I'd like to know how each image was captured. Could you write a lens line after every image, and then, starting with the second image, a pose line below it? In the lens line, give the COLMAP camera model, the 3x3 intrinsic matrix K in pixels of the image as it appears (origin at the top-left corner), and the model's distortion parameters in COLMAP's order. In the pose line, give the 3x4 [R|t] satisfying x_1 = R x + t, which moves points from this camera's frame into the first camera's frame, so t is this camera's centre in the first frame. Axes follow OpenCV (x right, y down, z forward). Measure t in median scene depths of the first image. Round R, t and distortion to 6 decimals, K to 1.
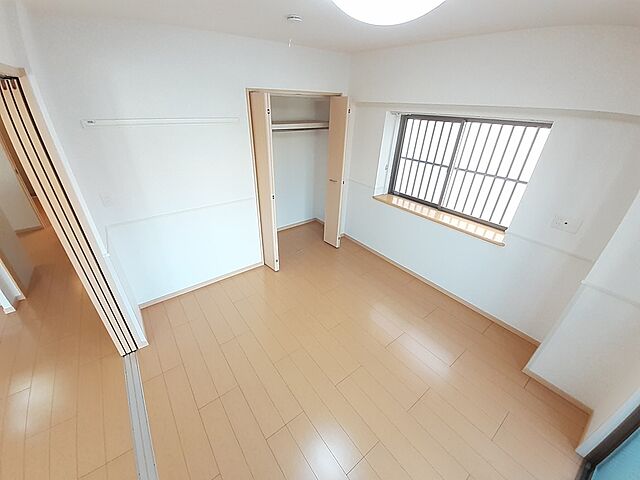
lens RADIAL K [[256.4, 0, 317.2], [0, 256.4, 240.3], [0, 0, 1]] dist [-0.002415, -0.000202]
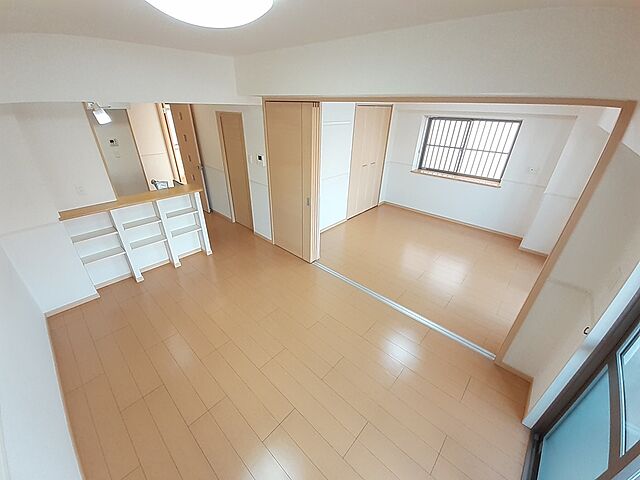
lens RADIAL K [[256.4, 0, 320.5], [0, 256.4, 239.5], [0, 0, 1]] dist [-0.002415, -0.000202]
pose [[0.984092, -0.092809, 0.151490, -0.689052], [0.094638, 0.995500, -0.004891, 0.226975], [-0.150355, 0.019150, 0.988447, -0.493434]]
